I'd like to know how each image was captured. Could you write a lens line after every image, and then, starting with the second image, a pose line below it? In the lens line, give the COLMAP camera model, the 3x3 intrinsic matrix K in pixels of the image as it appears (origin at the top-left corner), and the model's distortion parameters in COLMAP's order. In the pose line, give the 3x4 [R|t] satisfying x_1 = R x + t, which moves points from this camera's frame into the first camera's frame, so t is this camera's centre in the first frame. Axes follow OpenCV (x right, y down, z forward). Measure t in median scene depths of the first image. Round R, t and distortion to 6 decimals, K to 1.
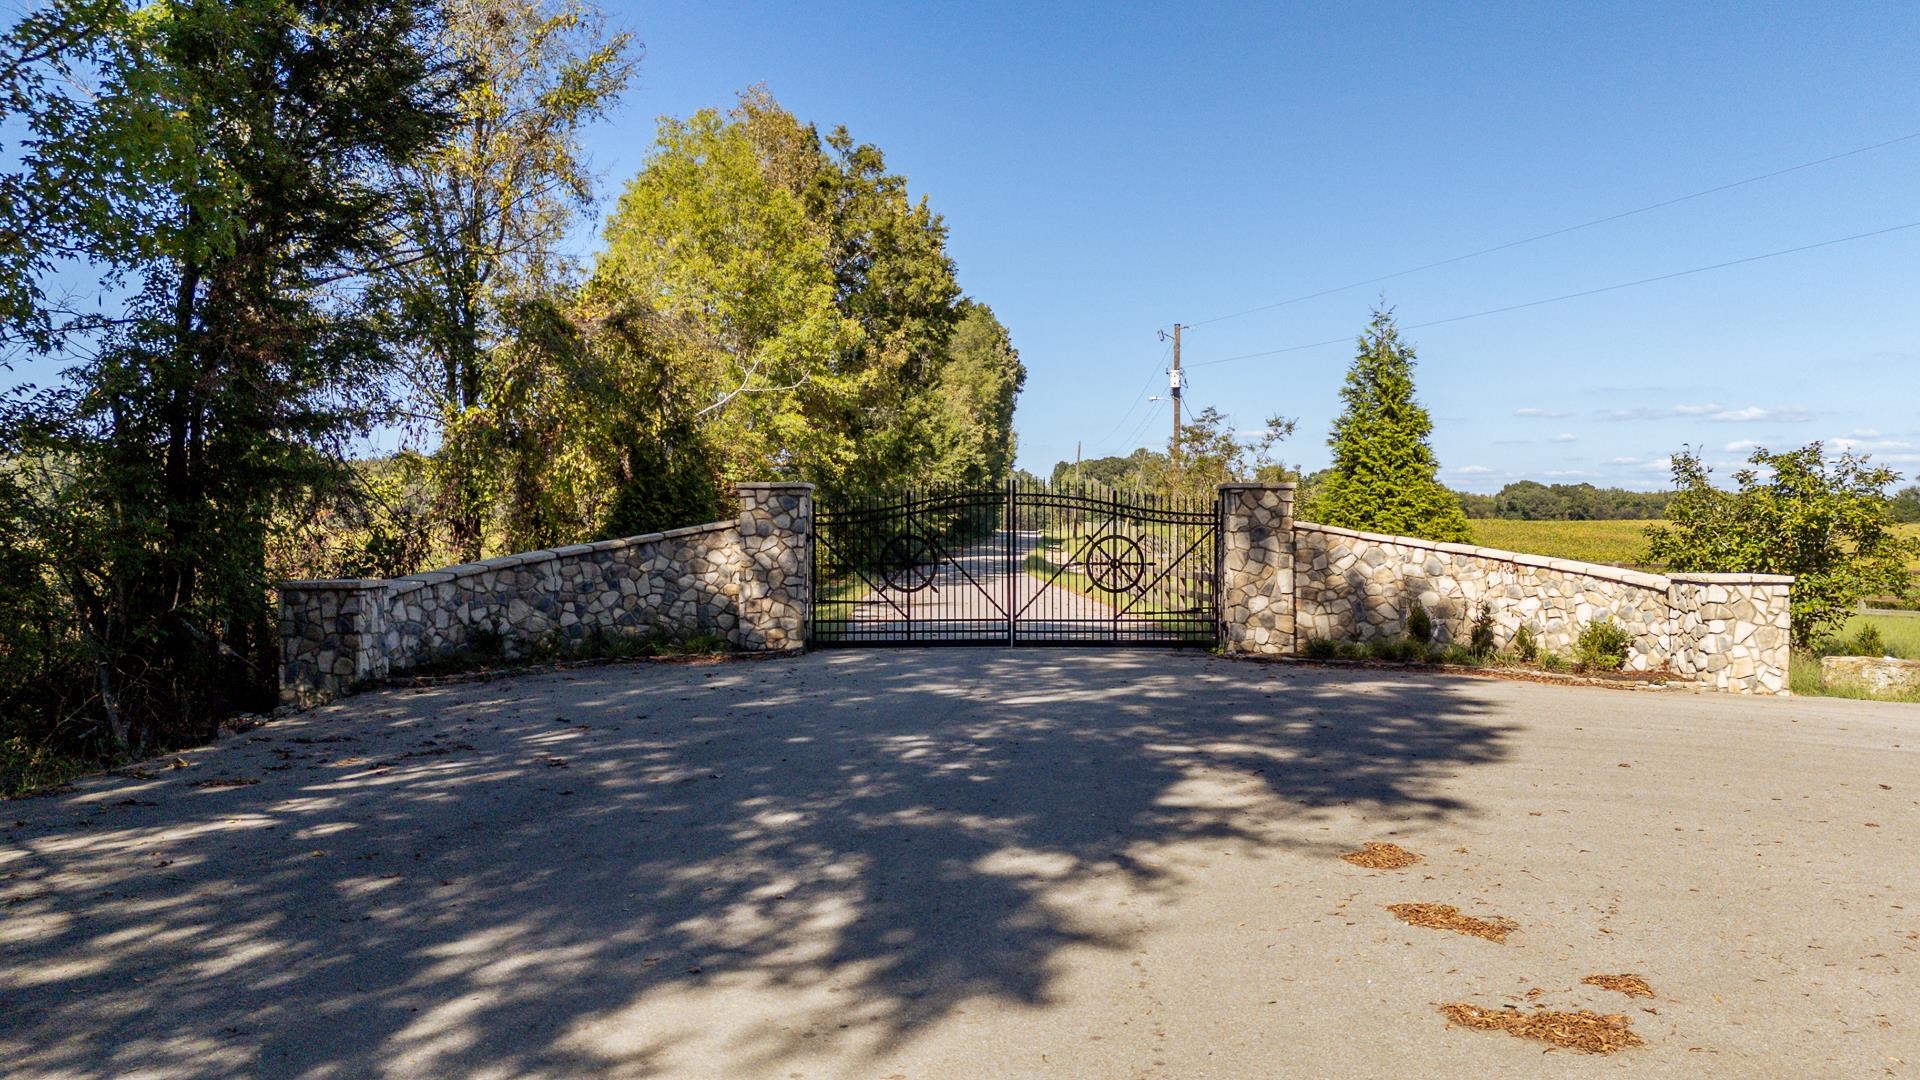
lens RADIAL K [[1423.5, 0, 949.2], [0, 1423.5, 543.6], [0, 0, 1]] dist [0.067966, -0.069463]
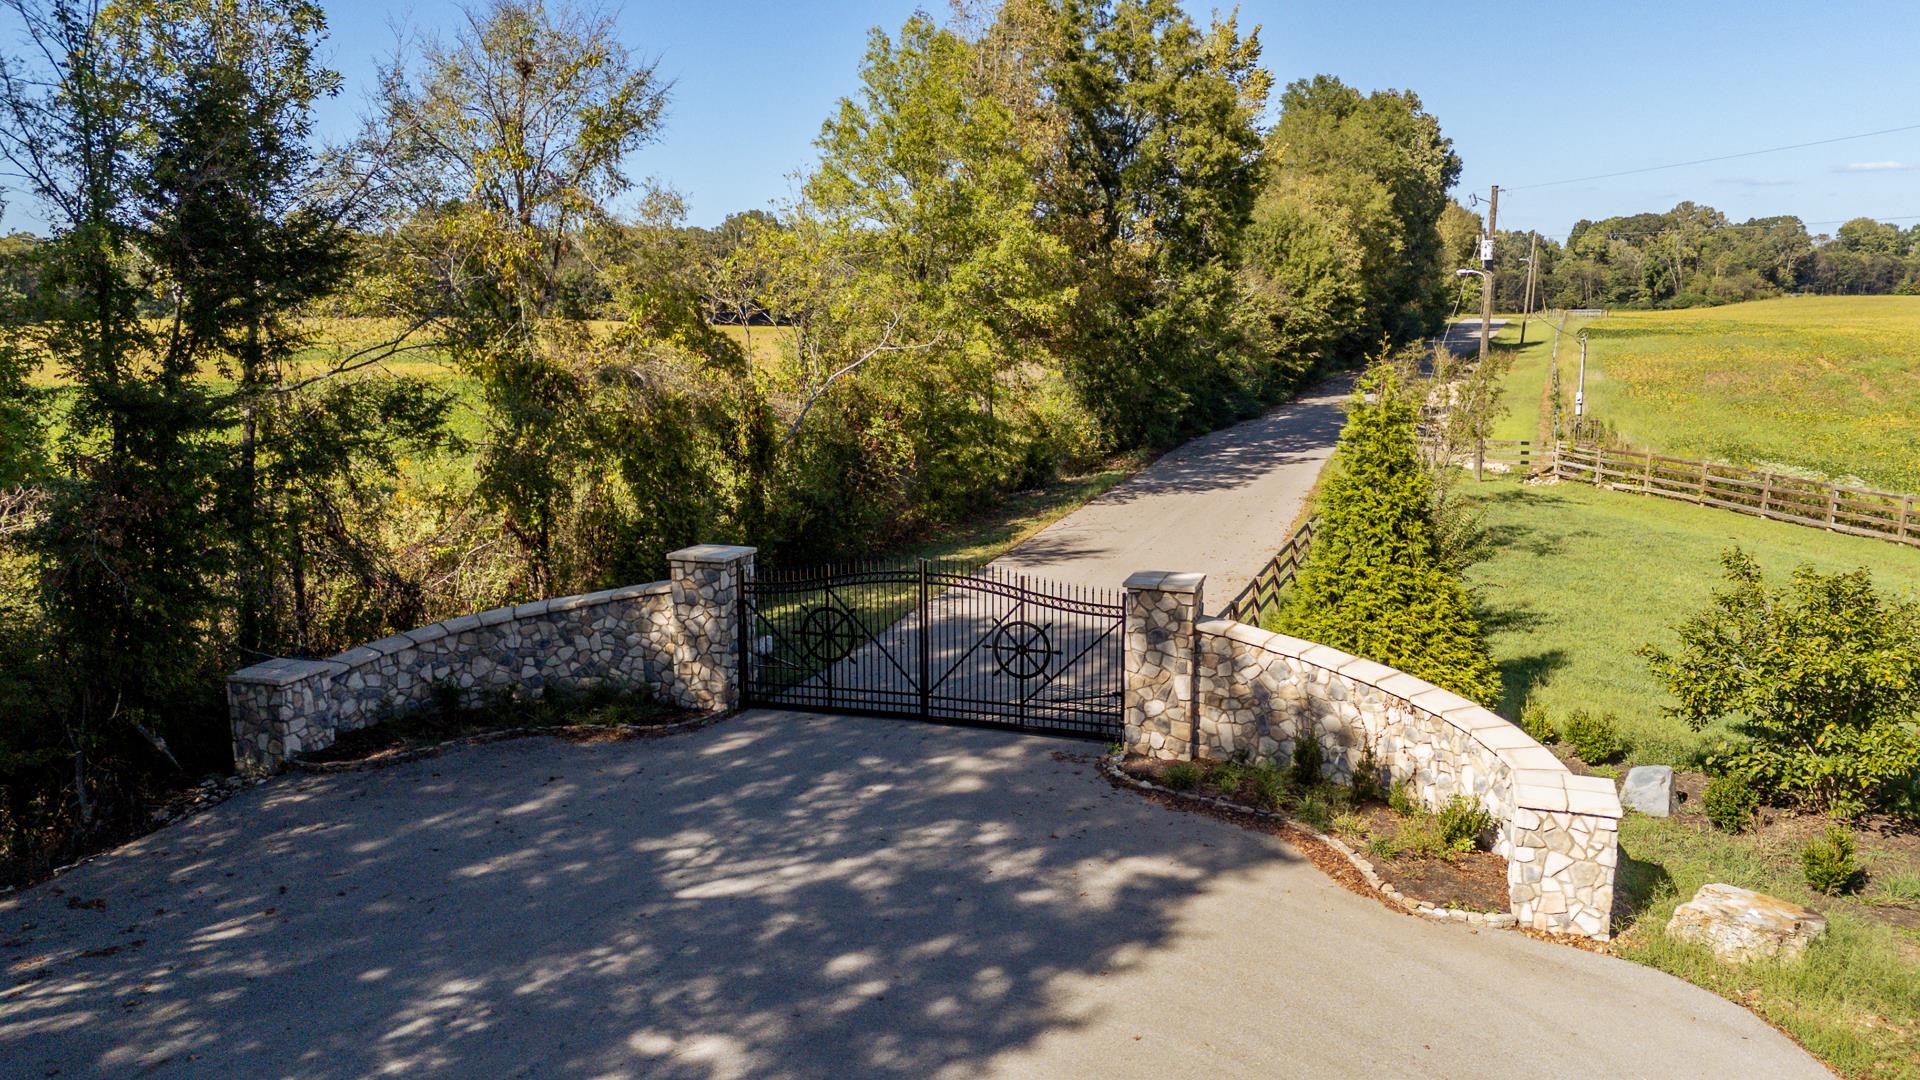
lens RADIAL K [[1423.5, 0, 950.6], [0, 1423.5, 542.8], [0, 0, 1]] dist [0.067966, -0.069463]
pose [[0.940057, 0.055924, -0.336401, 0.406480], [0.002109, 0.985490, 0.169722, -0.230992], [0.341011, -0.160258, 0.926299, 0.086155]]
